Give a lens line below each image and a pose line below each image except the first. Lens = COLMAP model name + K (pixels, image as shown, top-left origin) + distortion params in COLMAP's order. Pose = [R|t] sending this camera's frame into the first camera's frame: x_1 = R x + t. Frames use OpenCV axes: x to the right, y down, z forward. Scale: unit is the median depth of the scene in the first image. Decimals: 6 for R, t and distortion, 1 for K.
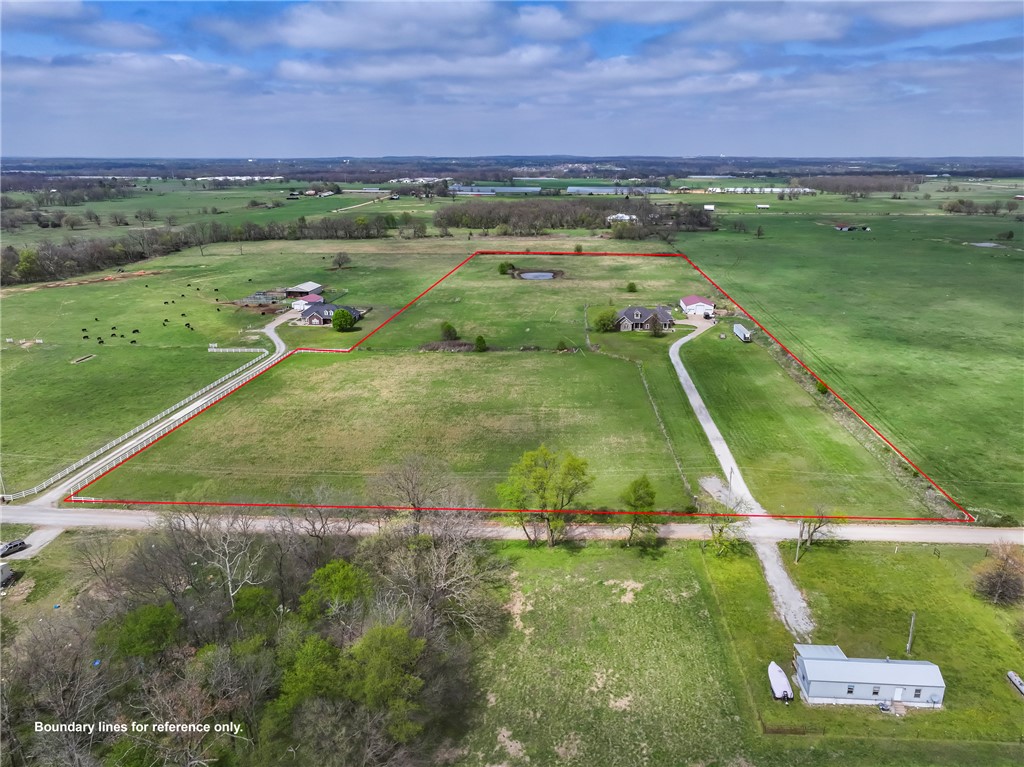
lens RADIAL K [[714.2, 0, 514.3], [0, 714.2, 368.5], [0, 0, 1]] dist [0.005441, 0.006386]
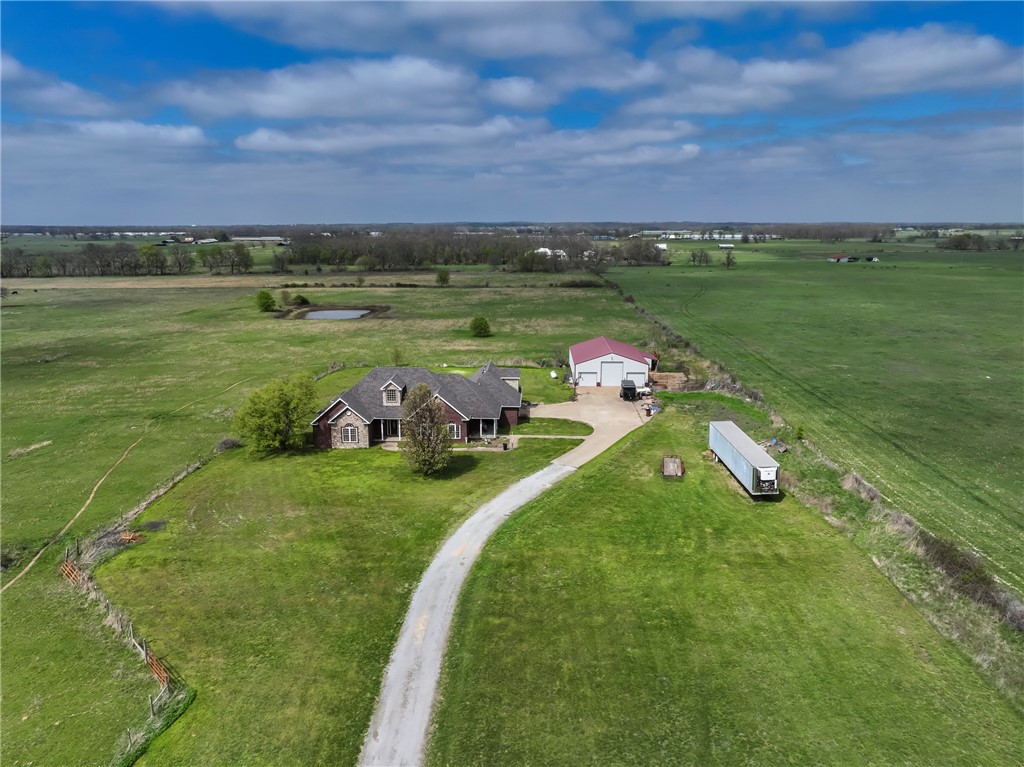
lens RADIAL K [[714.2, 0, 514.3], [0, 714.2, 368.5], [0, 0, 1]] dist [0.005441, 0.006386]
pose [[0.998687, -0.012376, 0.049716, 0.119471], [0.016908, 0.995634, -0.091797, -0.032505], [-0.048363, 0.092517, 0.994536, 0.397955]]
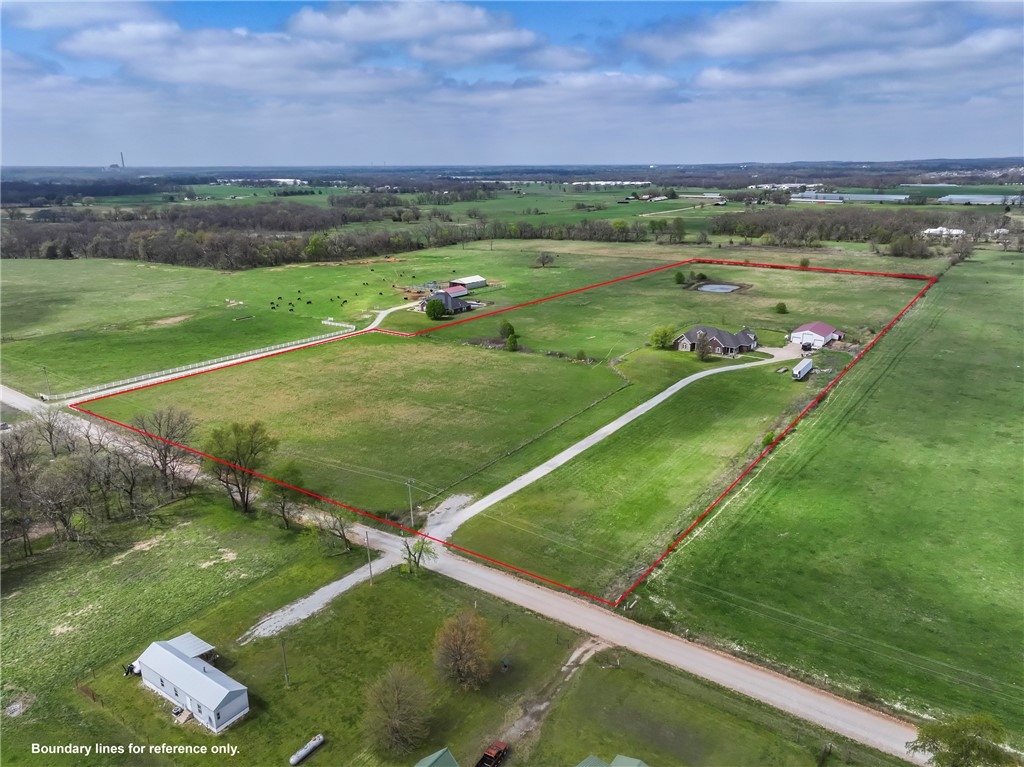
lens RADIAL K [[720.2, 0, 515.4], [0, 720.2, 352.4], [0, 0, 1]] dist [0.002854, 0.005466]
pose [[0.855669, 0.124776, -0.502256, 0.245062], [-0.139956, 0.990129, 0.007543, -0.015728], [0.498240, 0.063839, 0.864686, 0.062566]]
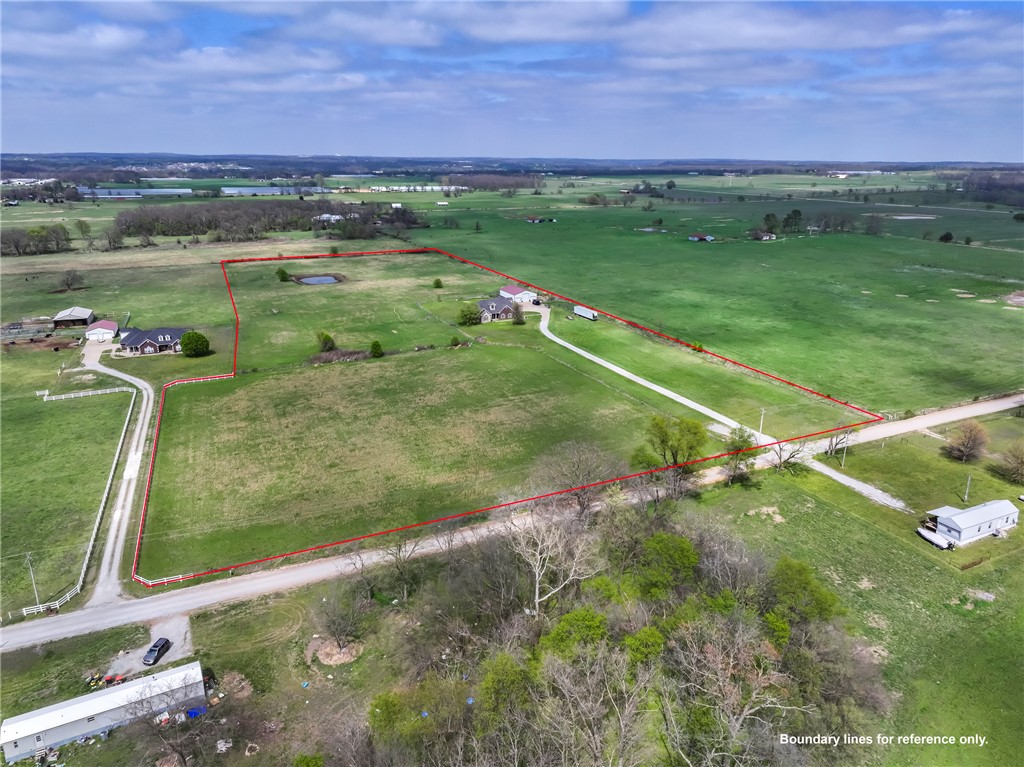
lens RADIAL K [[712.0, 0, 512.0], [0, 712.0, 383.5], [0, 0, 1]] dist [0.002201, 0.009451]
pose [[0.872046, -0.143649, 0.467869, -0.180439], [0.133720, 0.989515, 0.054572, -0.008743], [-0.470803, 0.014974, 0.882111, 0.030167]]
